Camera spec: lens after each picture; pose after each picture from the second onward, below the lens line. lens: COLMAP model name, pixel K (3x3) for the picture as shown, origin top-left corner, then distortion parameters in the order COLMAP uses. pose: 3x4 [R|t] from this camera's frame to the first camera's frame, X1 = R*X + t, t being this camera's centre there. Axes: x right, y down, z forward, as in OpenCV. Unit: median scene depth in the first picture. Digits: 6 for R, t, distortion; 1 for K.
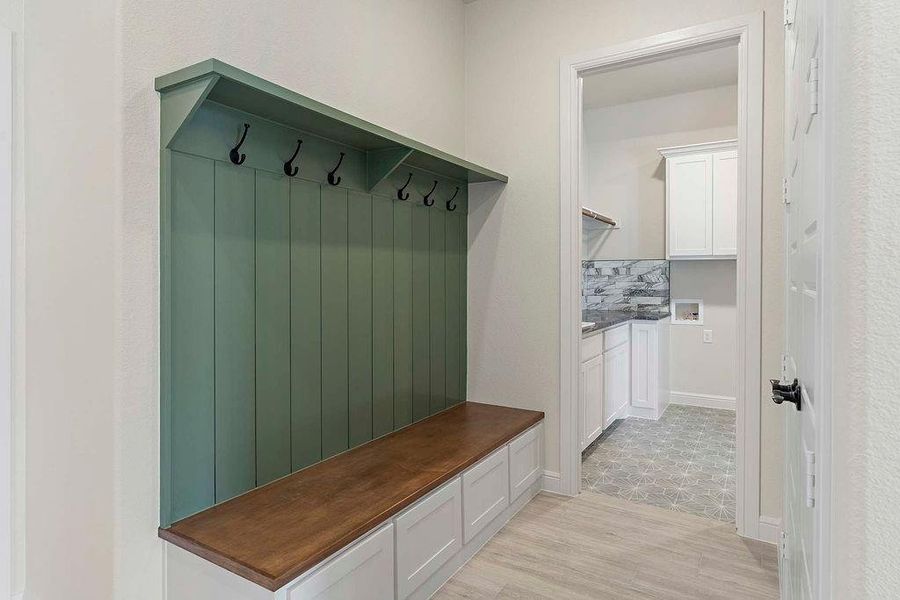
lens RADIAL K [[511.6, 0, 443.8], [0, 511.6, 272.9], [0, 0, 1]] dist [0.000520, -0.000144]
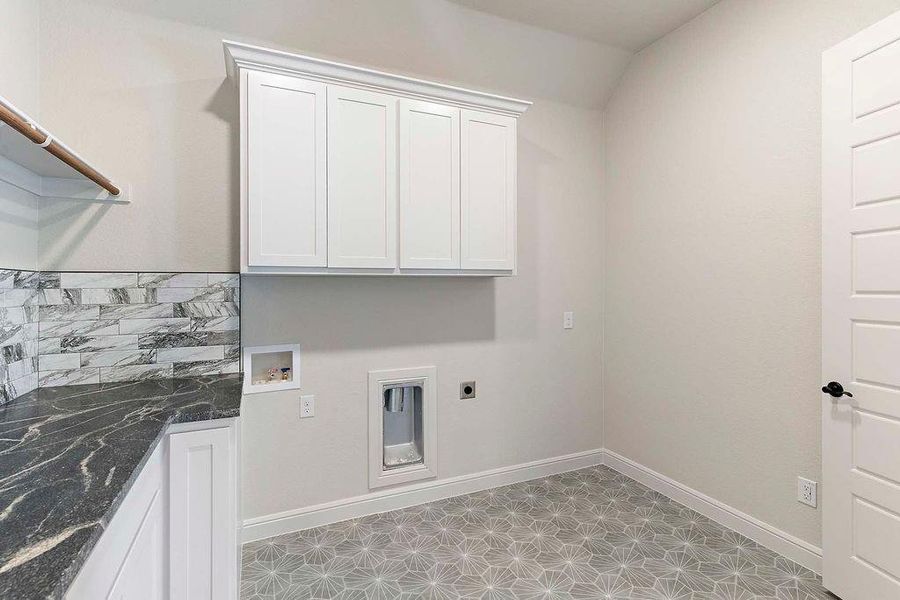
lens RADIAL K [[430.3, 0, 442.9], [0, 430.3, 288.4], [0, 0, 1]] dist [0.003634, 0.002251]
pose [[0.563825, -0.001780, 0.825892, 0.187231], [0.001863, 0.999998, 0.000884, -0.010113], [-0.825892, 0.001040, 0.563828, 0.564812]]
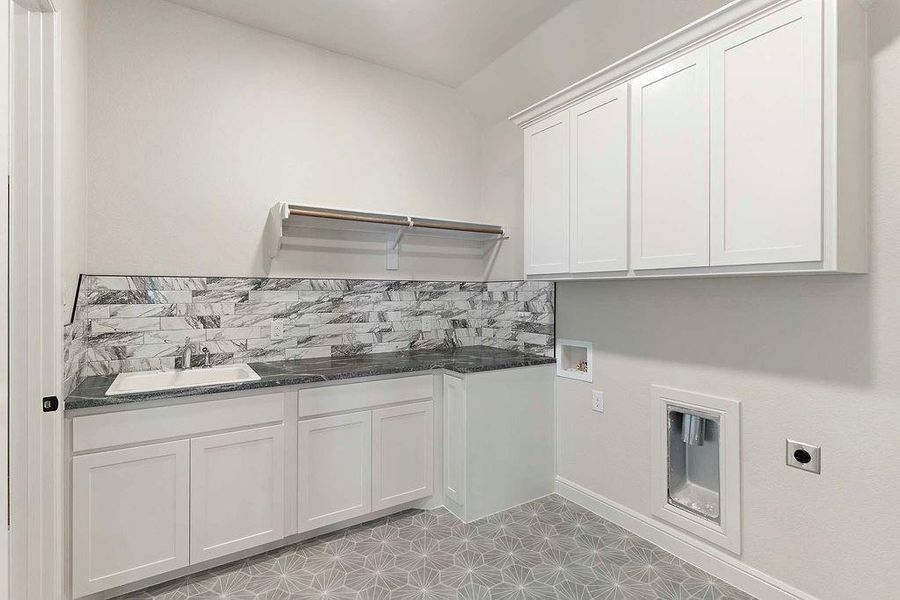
lens RADIAL K [[430.3, 0, 439.7], [0, 430.3, 287.7], [0, 0, 1]] dist [0.003634, 0.002251]
pose [[0.901256, -0.004137, -0.433266, 0.541124], [0.001461, 0.999978, -0.006510, -0.011880], [0.433284, 0.005234, 0.901242, 0.414578]]
